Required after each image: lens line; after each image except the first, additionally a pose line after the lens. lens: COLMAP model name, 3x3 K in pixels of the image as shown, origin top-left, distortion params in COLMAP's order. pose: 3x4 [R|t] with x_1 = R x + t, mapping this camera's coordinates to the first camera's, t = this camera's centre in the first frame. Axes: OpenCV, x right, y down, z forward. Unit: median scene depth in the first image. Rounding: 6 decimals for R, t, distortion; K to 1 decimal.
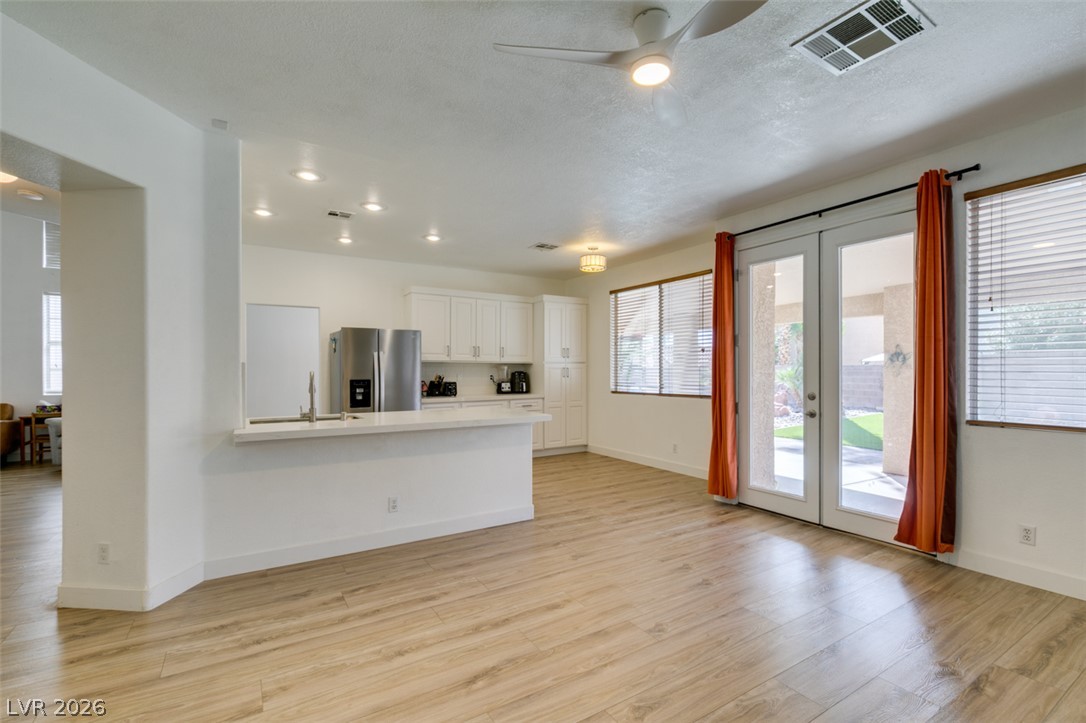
lens RADIAL K [[487.8, 0, 541.2], [0, 487.8, 369.7], [0, 0, 1]] dist [0.002651, -0.000943]
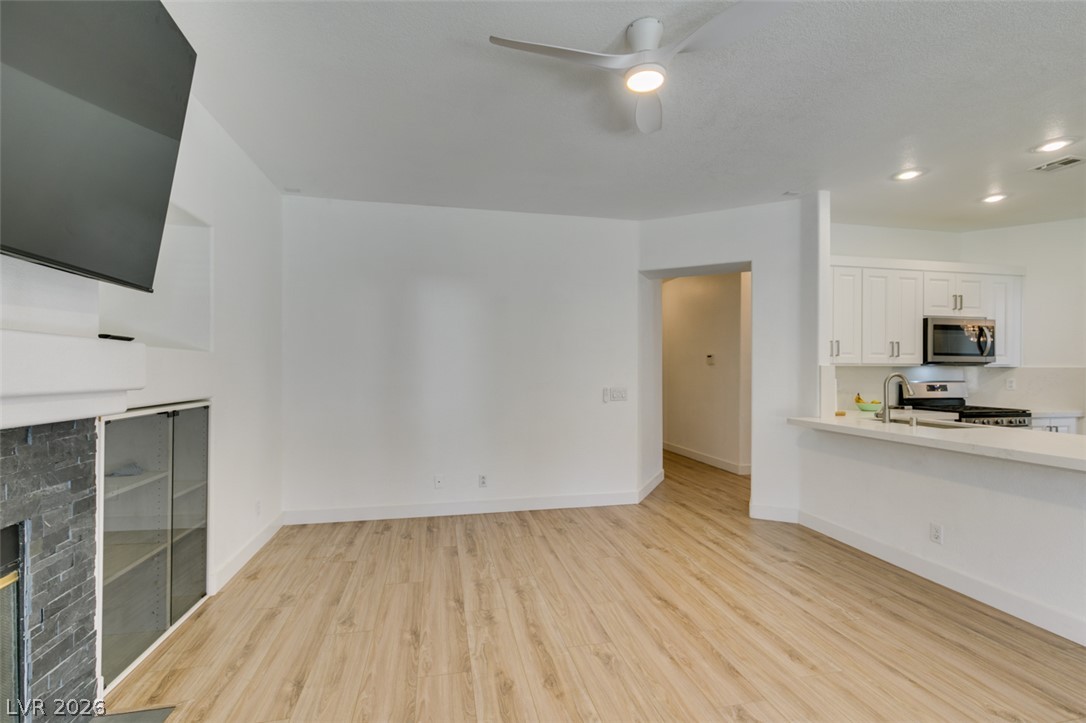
lens RADIAL K [[487.8, 0, 541.2], [0, 487.8, 369.7], [0, 0, 1]] dist [0.002651, -0.000943]
pose [[-0.337144, 0.000708, -0.941453, 0.616373], [-0.002806, 0.999995, 0.001757, -0.002956], [0.941449, 0.003234, -0.337140, 0.559665]]
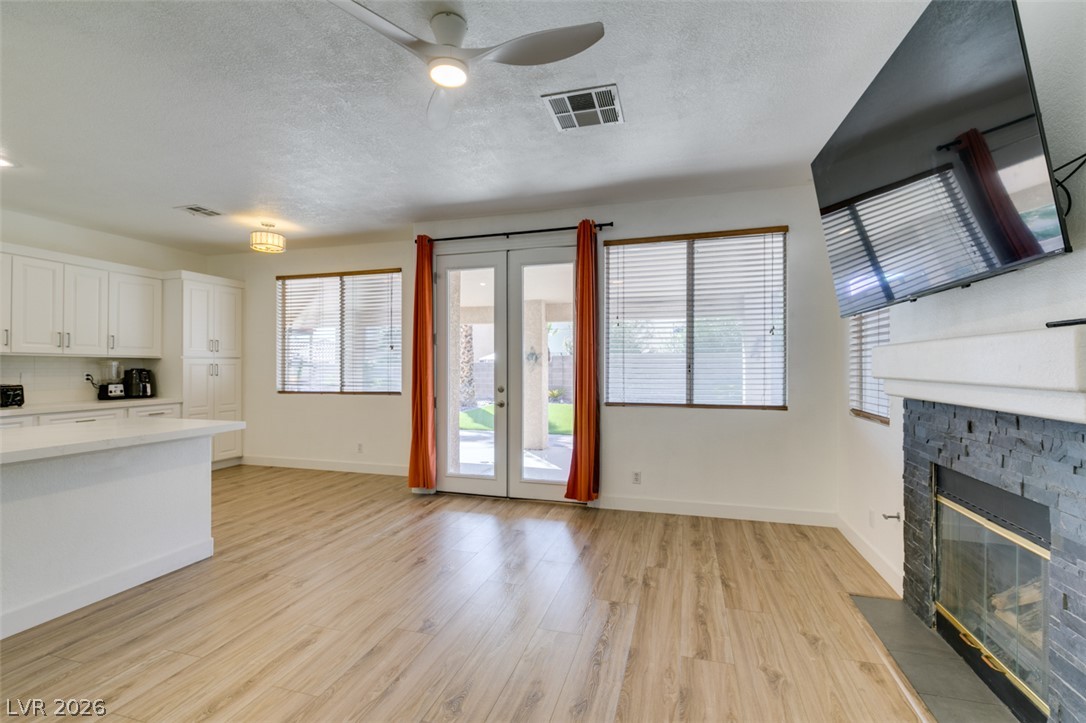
lens RADIAL K [[489.7, 0, 542.9], [0, 489.7, 365.0], [0, 0, 1]] dist [-0.000491, -0.000086]
pose [[0.744046, 0.003101, 0.668121, -0.151418], [-0.000627, 0.999992, -0.003943, 0.000681], [-0.668128, 0.002515, 0.744042, 0.054680]]
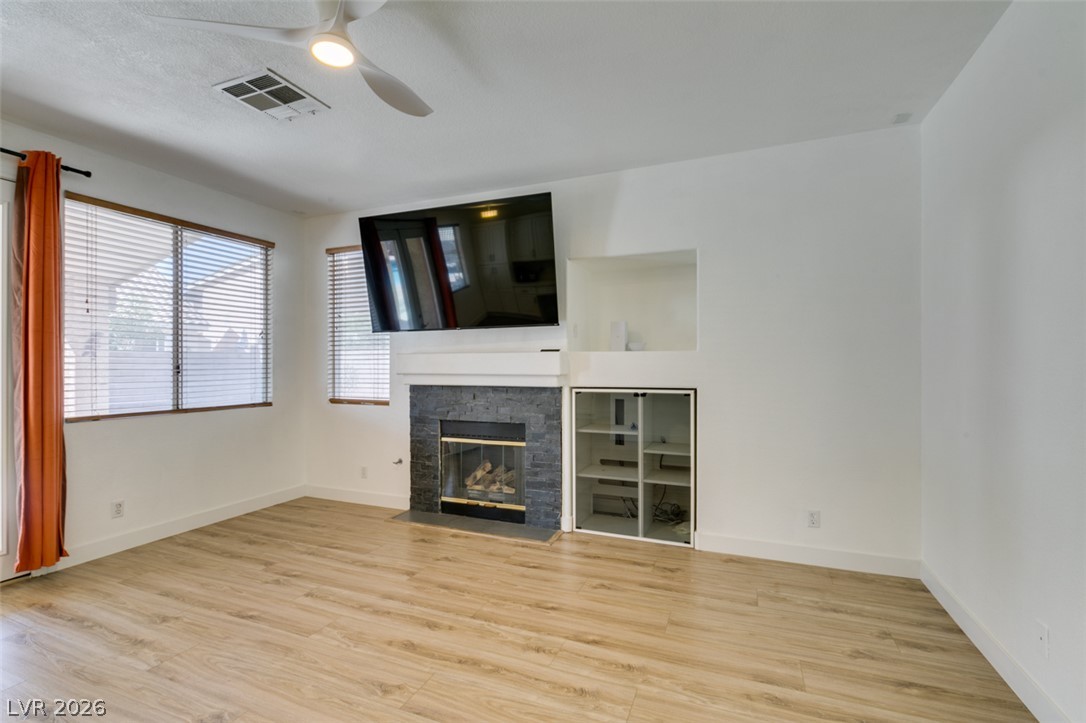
lens RADIAL K [[487.3, 0, 541.1], [0, 487.3, 364.7], [0, 0, 1]] dist [-0.001463, -0.000572]
pose [[-0.588476, 0.005056, 0.808499, -0.378335], [0.003821, 0.999987, -0.003472, 0.000469], [-0.808506, 0.001046, -0.588487, 0.604250]]
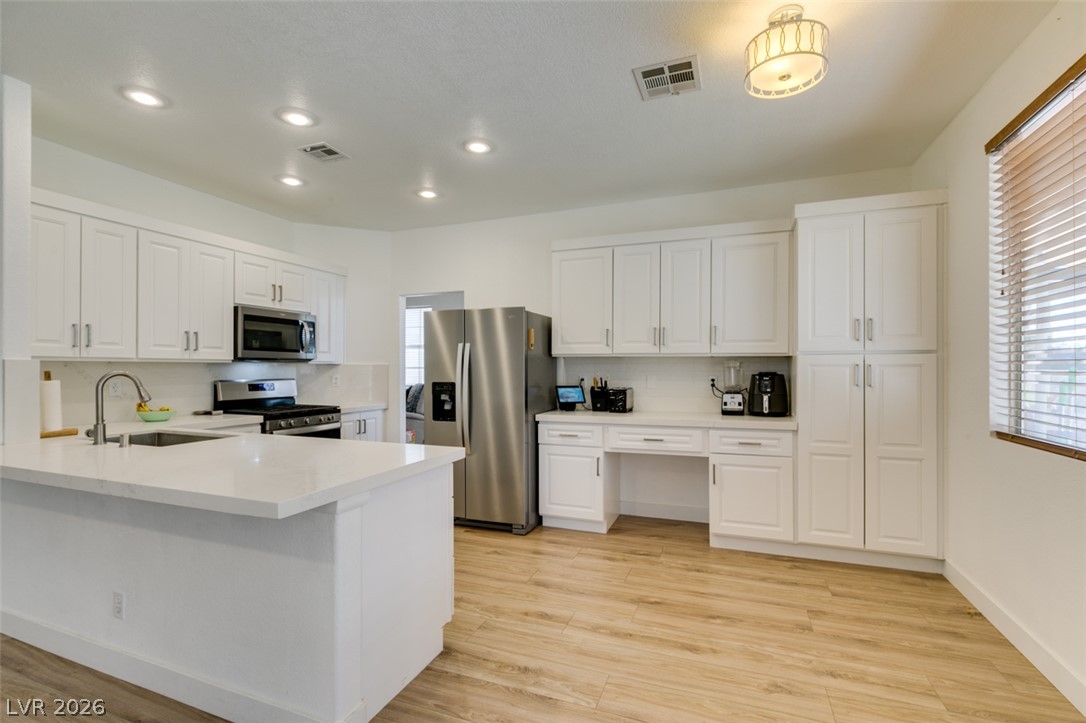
lens RADIAL K [[489.7, 0, 542.9], [0, 489.7, 365.0], [0, 0, 1]] dist [-0.000491, -0.000086]
pose [[0.600930, -0.004395, -0.799289, 0.393169], [-0.000865, 0.999981, -0.006148, -0.001313], [0.799301, 0.004386, 0.600915, 0.912709]]
